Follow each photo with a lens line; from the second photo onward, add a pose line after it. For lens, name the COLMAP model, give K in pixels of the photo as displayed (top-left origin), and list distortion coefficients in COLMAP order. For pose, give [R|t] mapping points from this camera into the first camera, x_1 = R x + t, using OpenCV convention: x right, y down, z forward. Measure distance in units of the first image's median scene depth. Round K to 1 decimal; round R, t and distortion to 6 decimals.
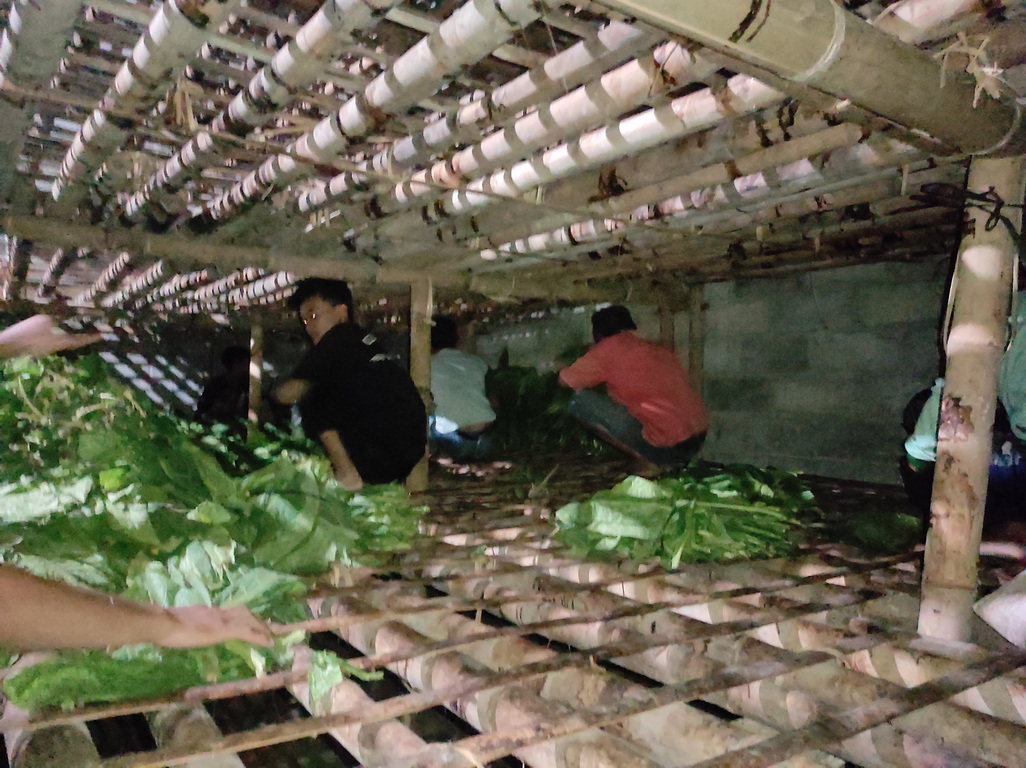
lens RADIAL K [[751.9, 0, 517.4], [0, 751.9, 378.6], [0, 0, 1]] dist [0.055908, -0.046947]
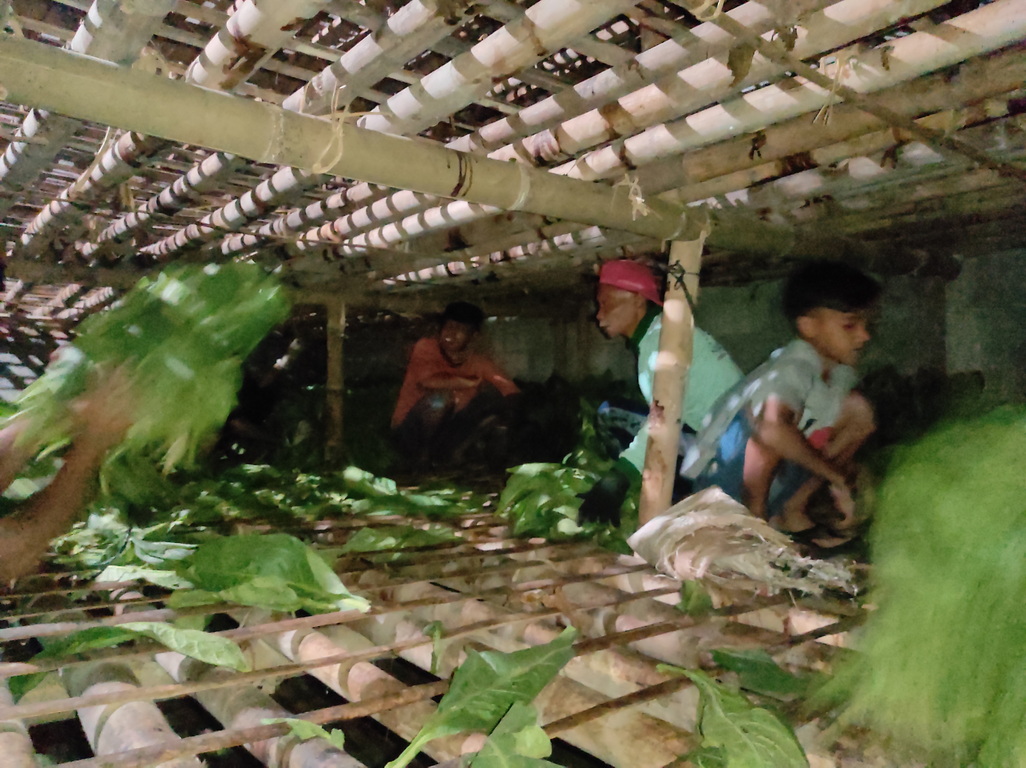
lens RADIAL K [[751.9, 0, 517.4], [0, 751.9, 378.6], [0, 0, 1]] dist [0.055908, -0.046947]
pose [[0.998801, -0.005002, 0.048703, 0.145591], [0.004781, 0.999978, 0.004646, -0.016636], [-0.048725, -0.004407, 0.998802, -0.302728]]
